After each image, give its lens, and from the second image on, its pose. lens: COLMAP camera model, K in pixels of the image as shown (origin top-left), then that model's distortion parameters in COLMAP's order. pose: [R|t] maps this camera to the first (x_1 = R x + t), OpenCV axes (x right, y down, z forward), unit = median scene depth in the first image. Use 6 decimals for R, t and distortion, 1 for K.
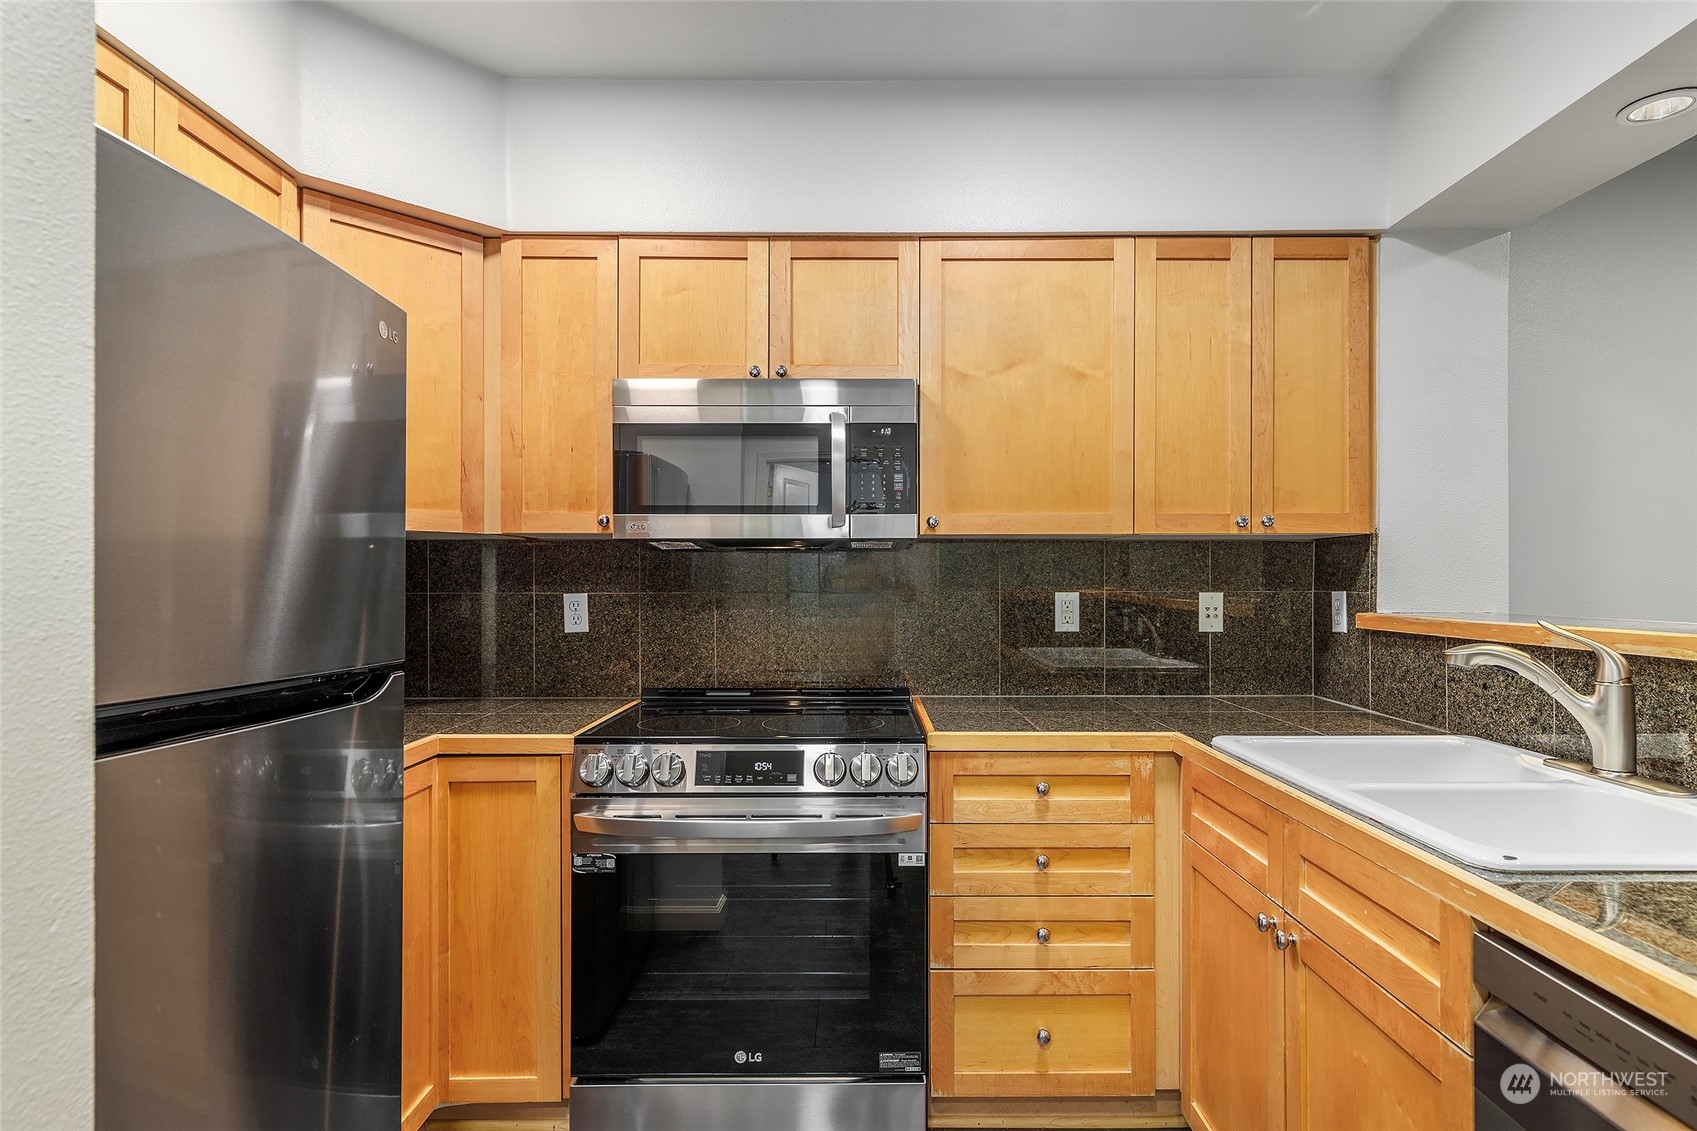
lens RADIAL K [[870.8, 0, 852.1], [0, 870.8, 579.0], [0, 0, 1]] dist [0.003699, -0.000433]
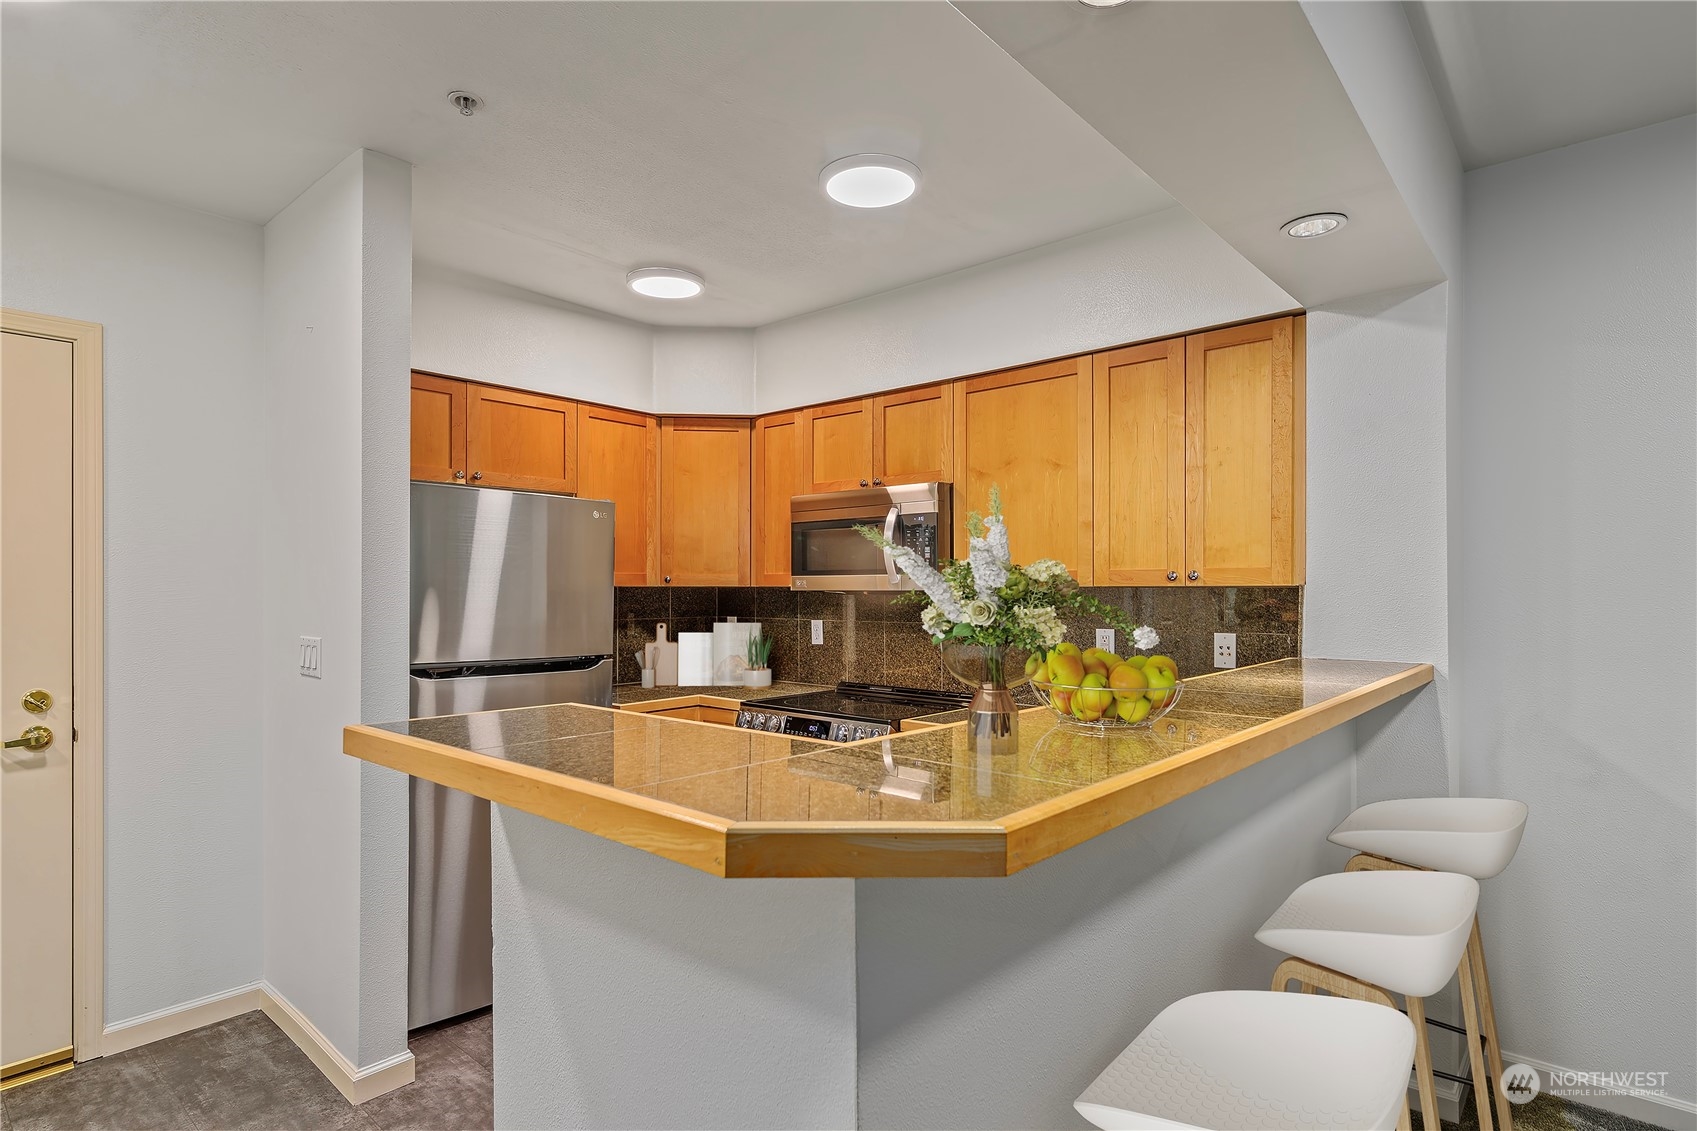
lens RADIAL K [[870.8, 0, 864.6], [0, 870.8, 593.9], [0, 0, 1]] dist [0.003699, -0.000433]
pose [[0.757100, 0.004624, -0.653283, 0.902930], [0.003685, 0.999929, 0.011348, -0.056632], [0.653289, -0.010999, 0.757029, -0.185264]]
